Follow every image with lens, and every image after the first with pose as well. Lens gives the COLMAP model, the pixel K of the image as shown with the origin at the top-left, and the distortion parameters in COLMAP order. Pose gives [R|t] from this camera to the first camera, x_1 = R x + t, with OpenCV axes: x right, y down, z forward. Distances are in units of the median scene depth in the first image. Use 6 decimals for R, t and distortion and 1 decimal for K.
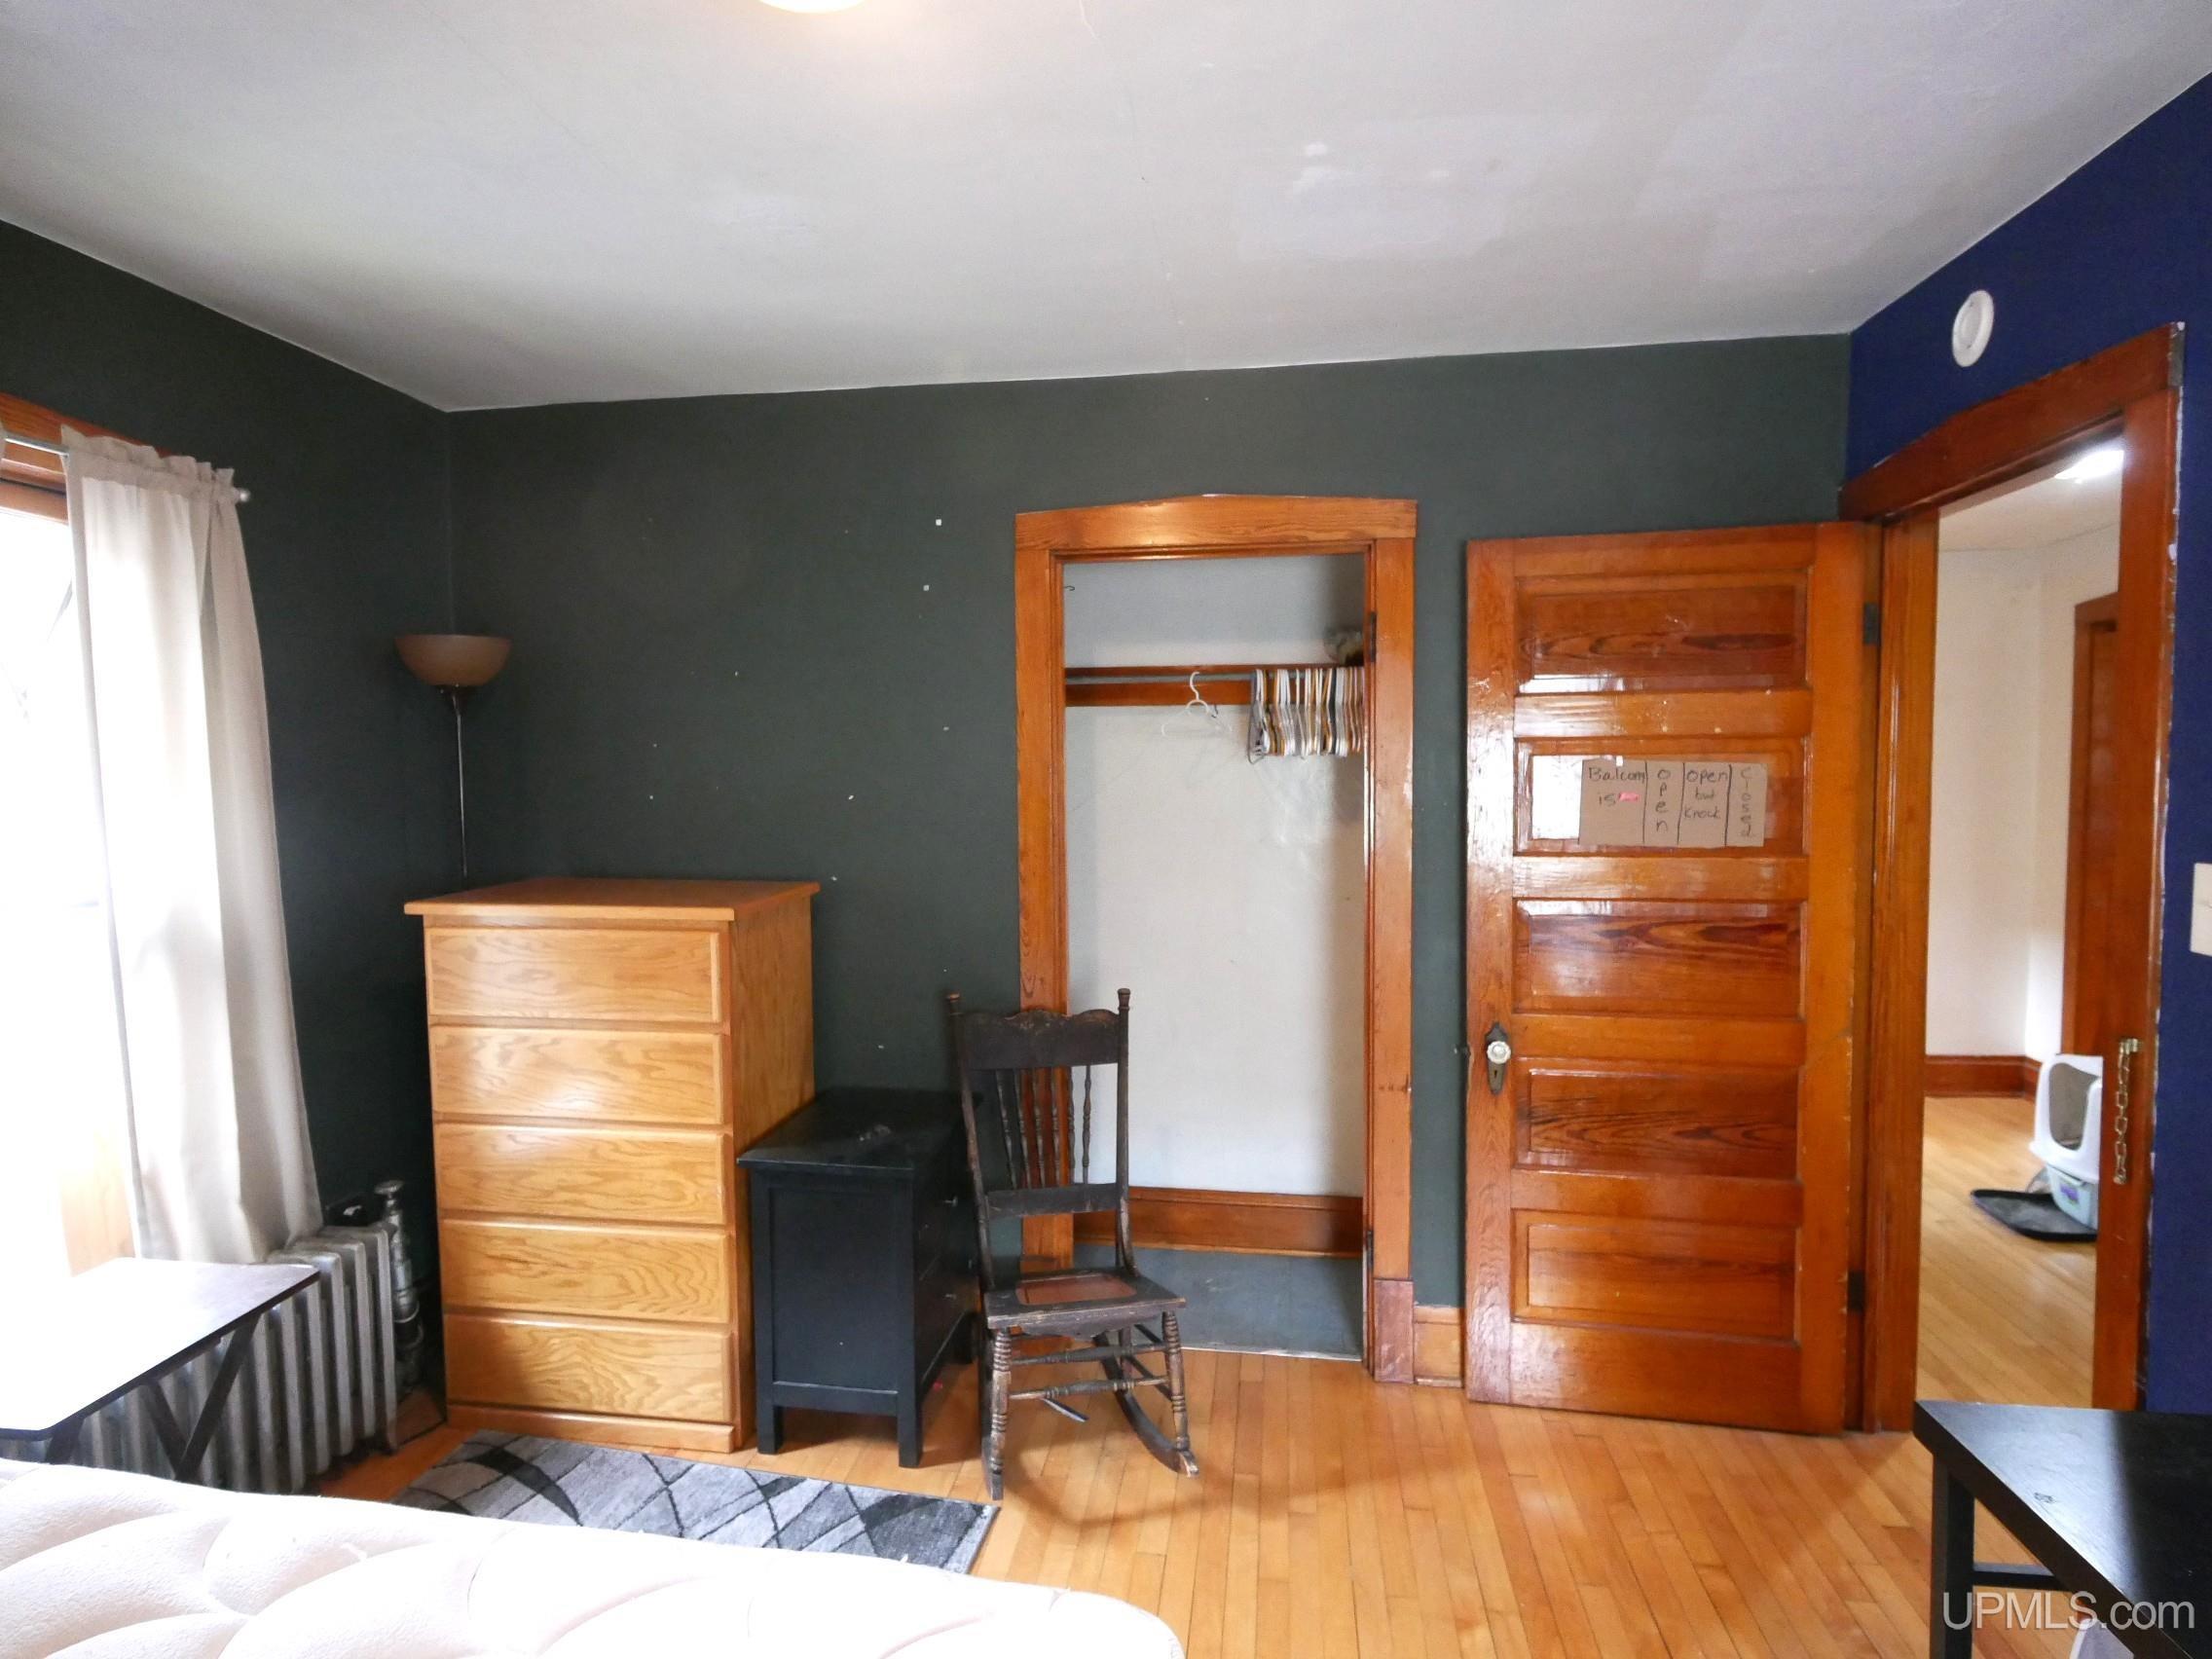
lens RADIAL K [[1166.3, 0, 1103.2], [0, 1166.3, 829.5], [0, 0, 1]] dist [-0.000599, 0.000430]
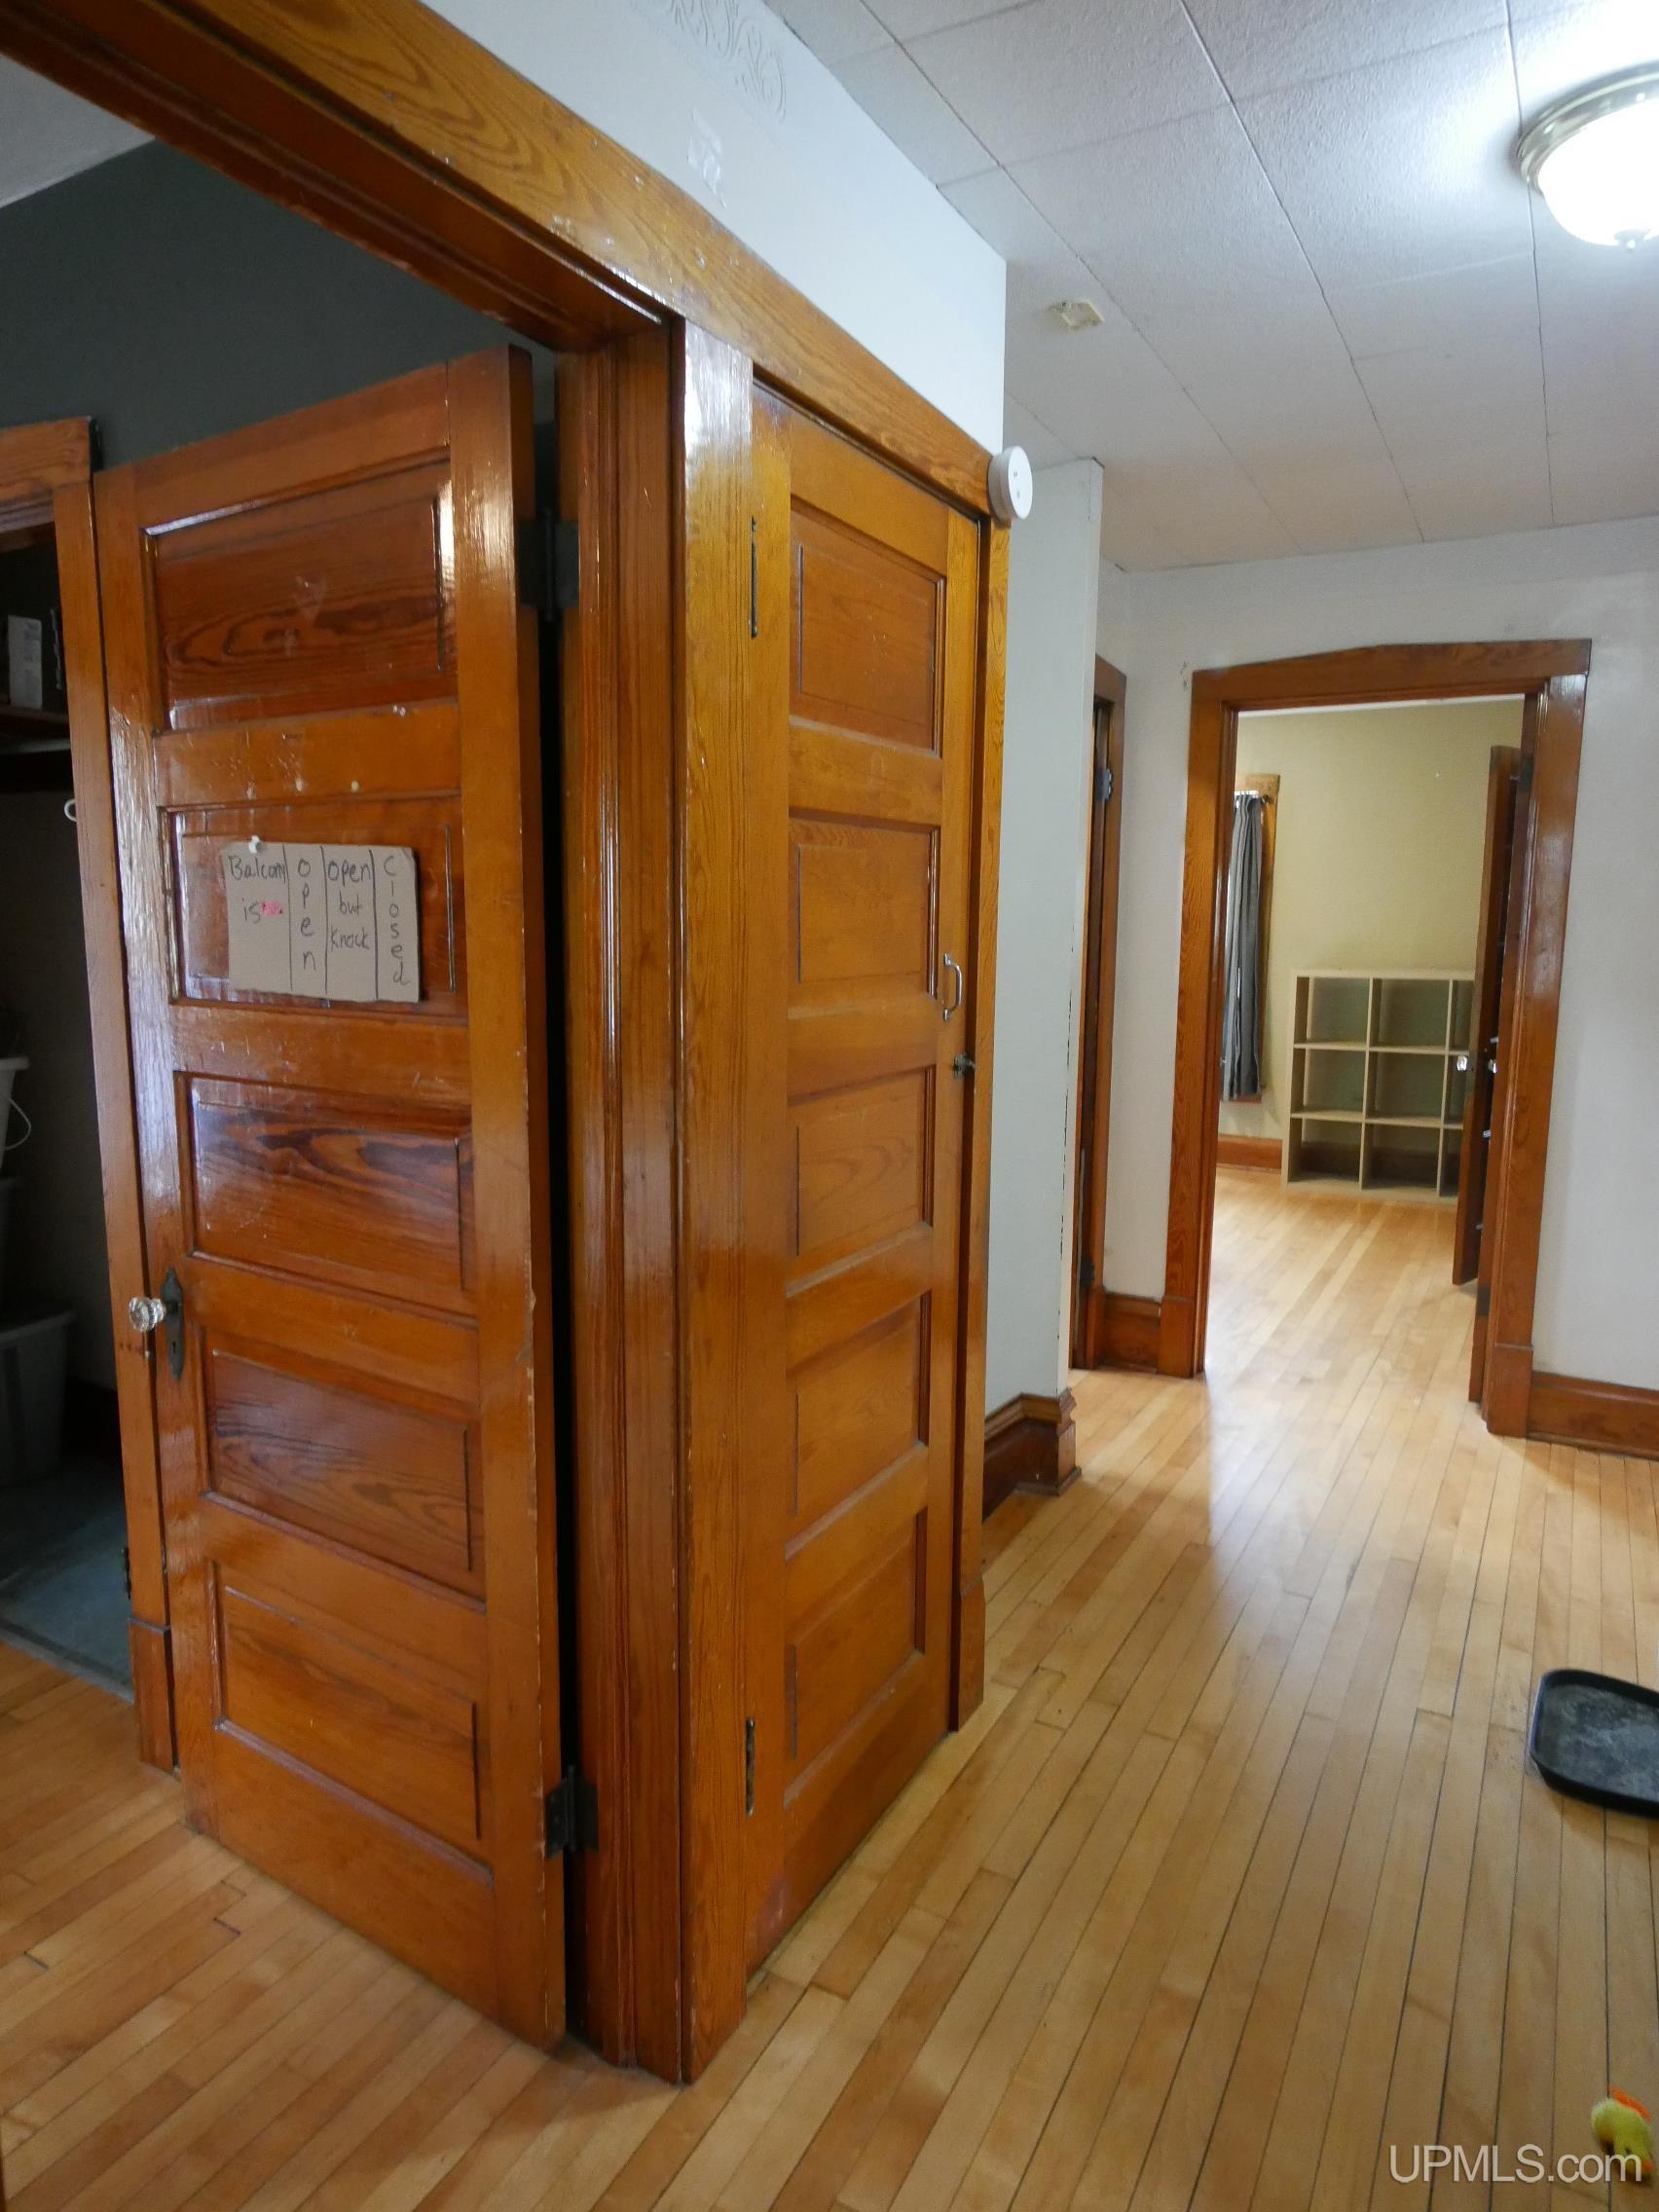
lens RADIAL K [[1344.9, 0, 829.1], [0, 1344.9, 1106.3], [0, 0, 1]] dist [-0.006990, 0.003964]
pose [[0.936408, 0.068714, -0.344119, 0.946532], [-0.036707, 0.994442, 0.098683, -0.006209], [0.348987, -0.079776, 0.933726, 0.471150]]
